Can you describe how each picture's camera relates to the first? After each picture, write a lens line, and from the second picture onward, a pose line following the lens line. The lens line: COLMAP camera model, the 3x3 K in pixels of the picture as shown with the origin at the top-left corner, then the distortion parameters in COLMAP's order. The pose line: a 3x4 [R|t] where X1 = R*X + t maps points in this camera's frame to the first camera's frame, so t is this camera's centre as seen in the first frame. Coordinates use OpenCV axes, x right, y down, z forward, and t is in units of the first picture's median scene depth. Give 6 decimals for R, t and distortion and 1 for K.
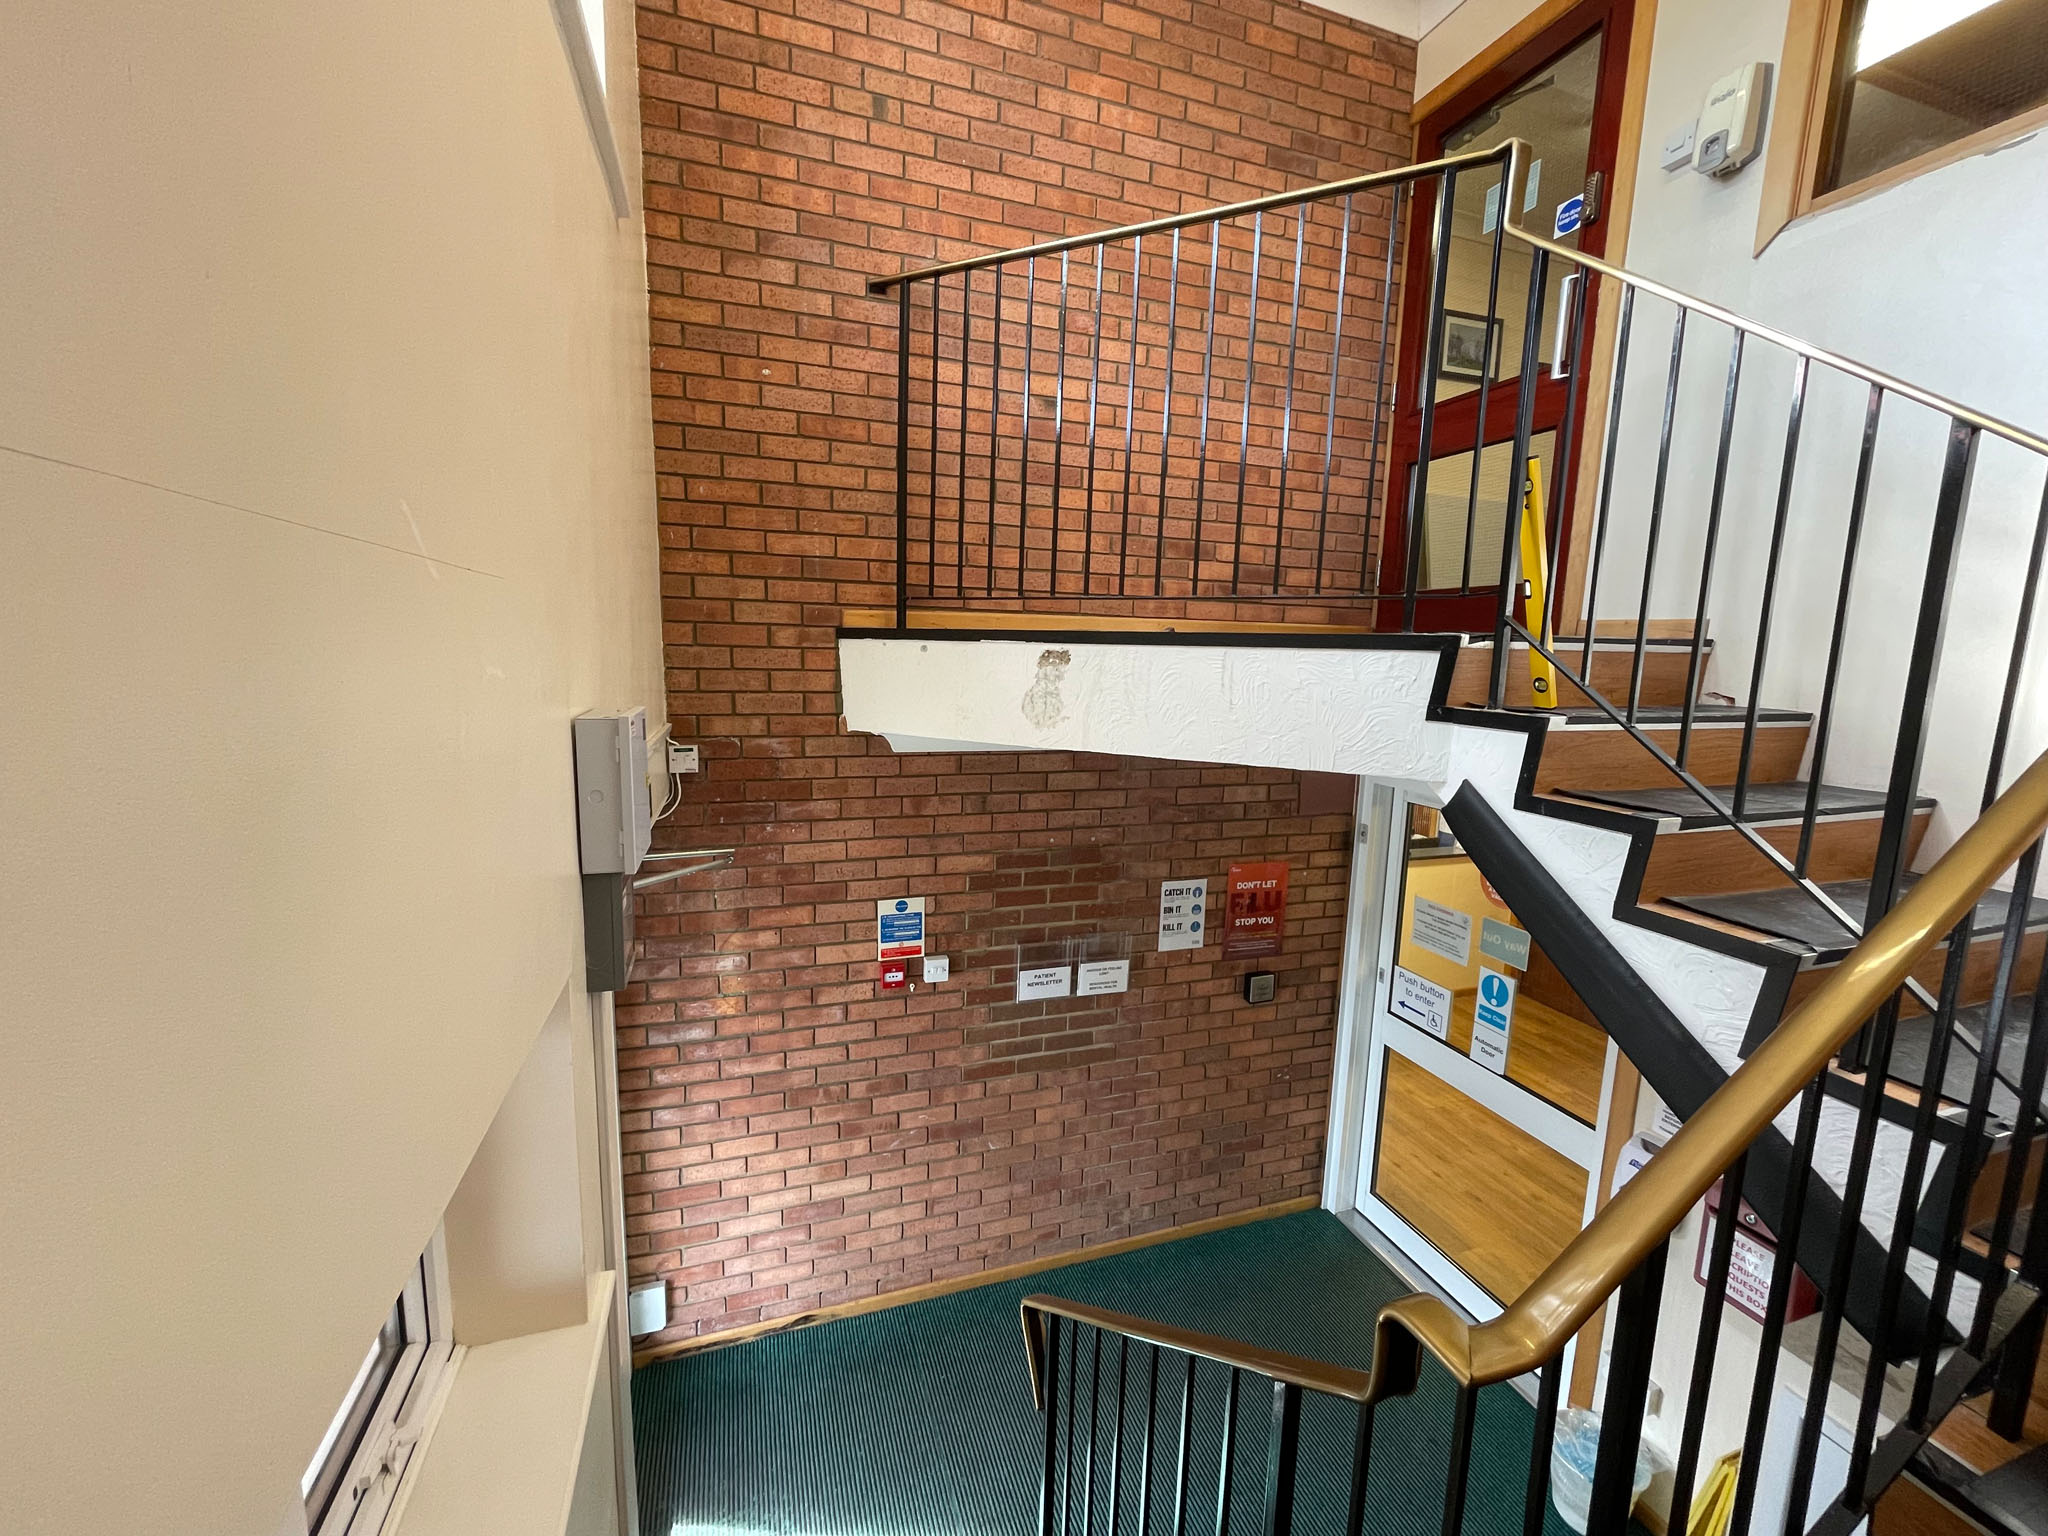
lens RADIAL K [[803.2, 0, 1028.1], [0, 803.2, 762.3], [0, 0, 1]] dist [0.003416, -0.000589]
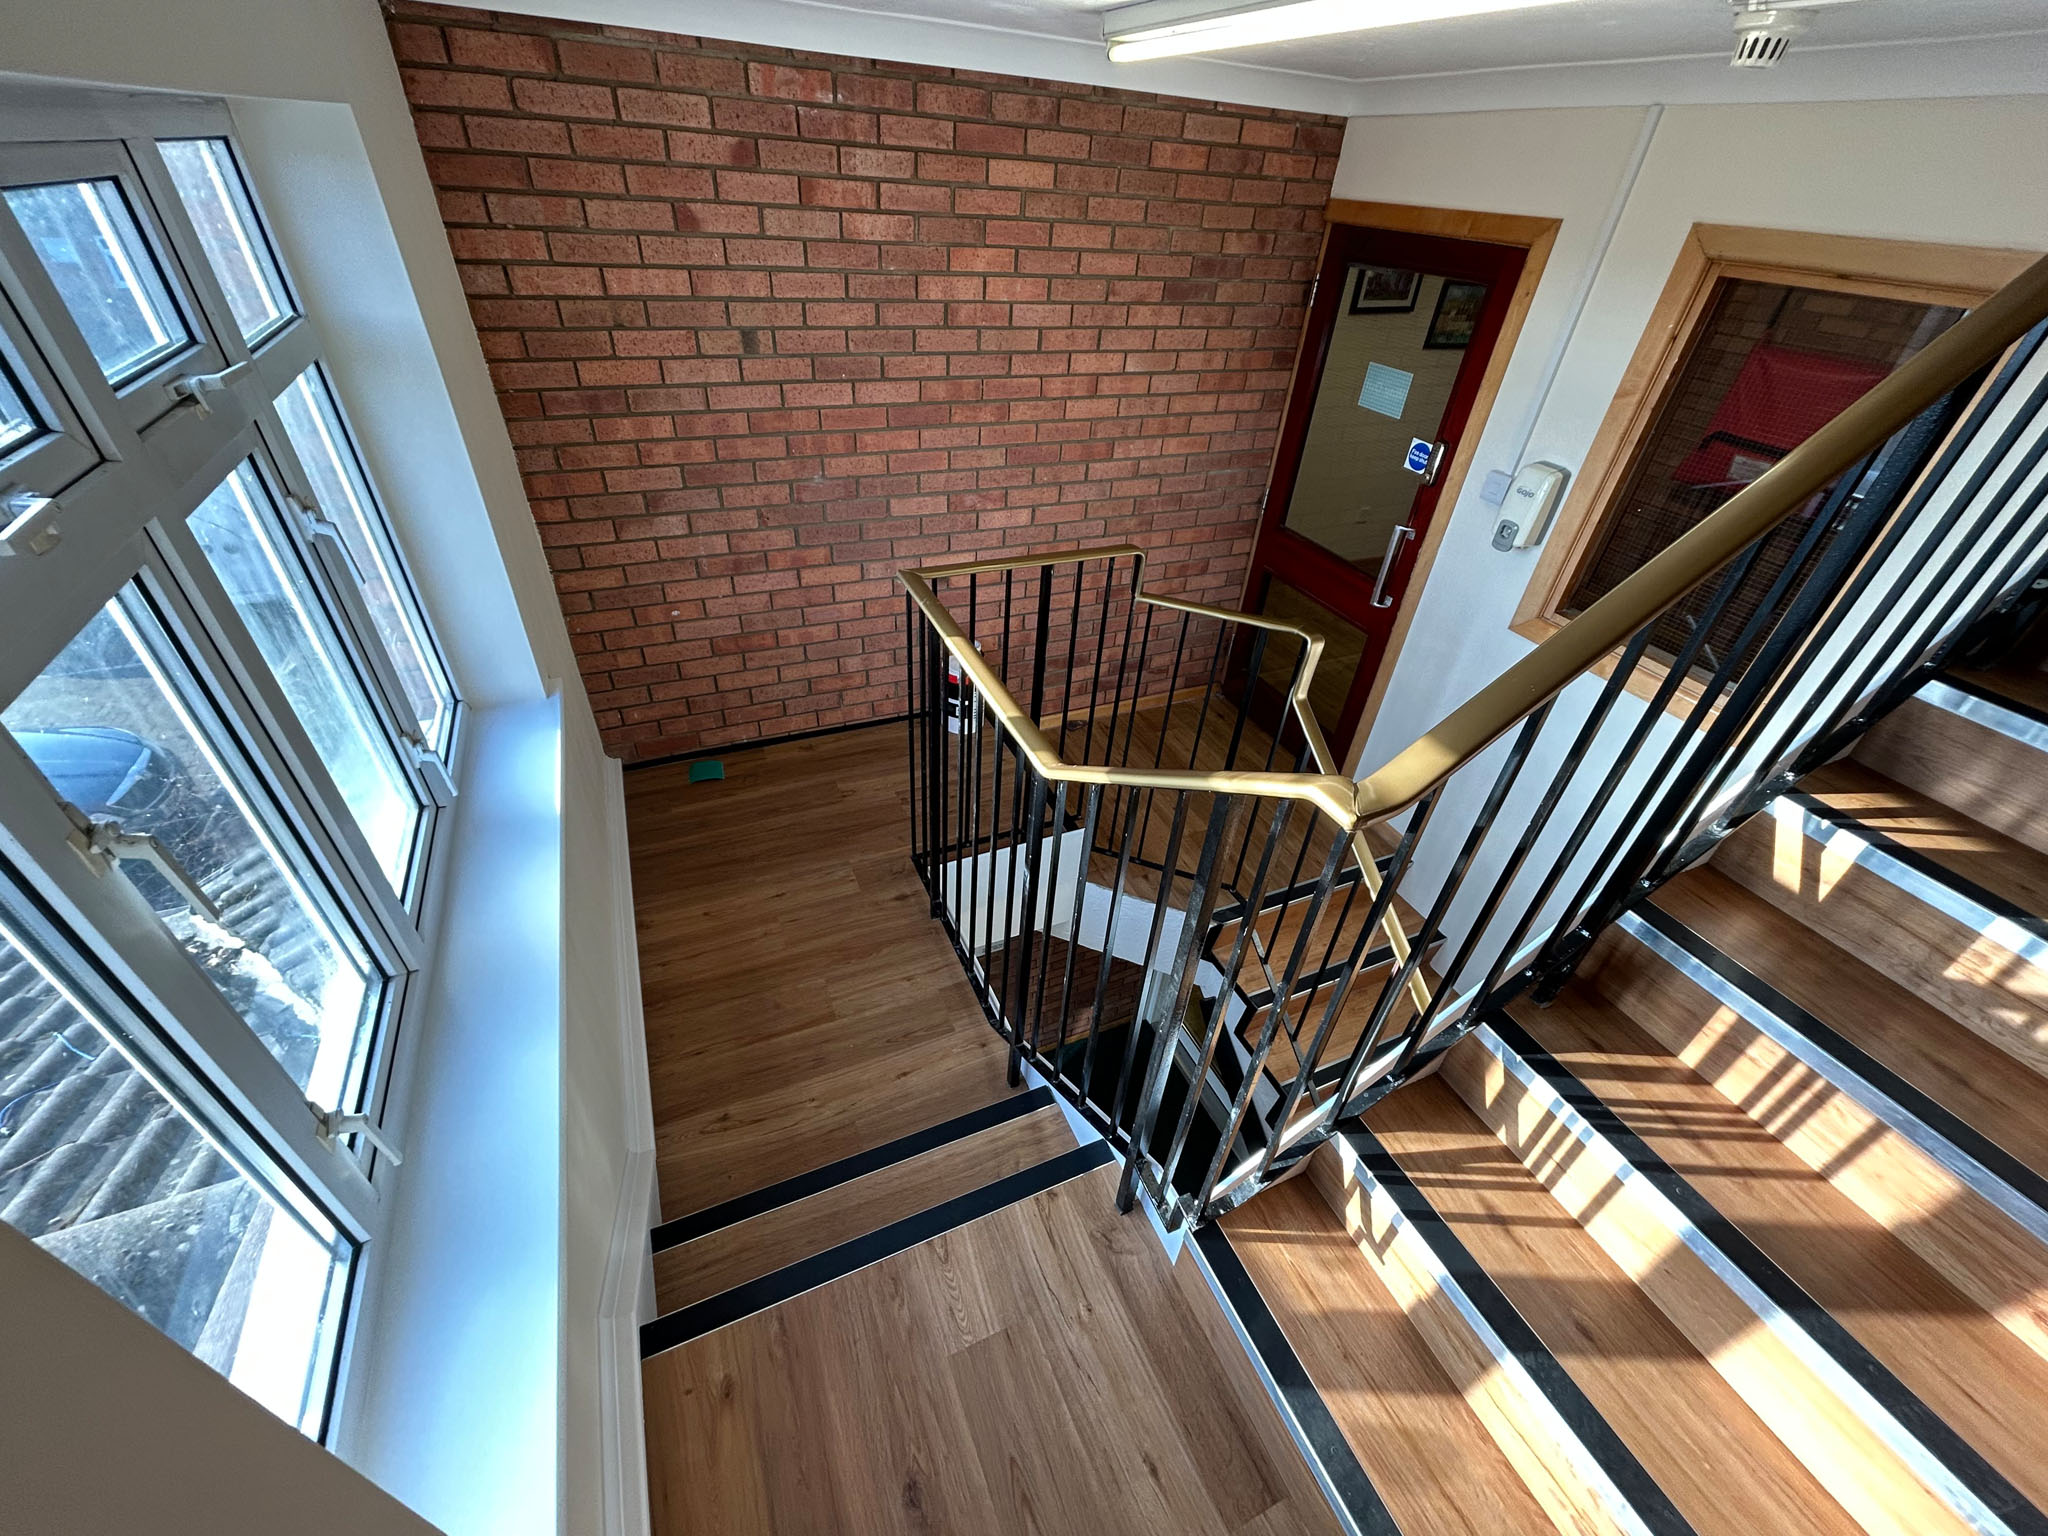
lens RADIAL K [[813.5, 0, 1020.7], [0, 813.5, 758.0], [0, 0, 1]] dist [-0.000190, -0.001053]
pose [[0.994855, -0.032005, 0.096116, 0.023010], [-0.017036, 0.882418, 0.470157, -0.818655], [-0.099862, -0.469376, 0.877334, -0.091373]]
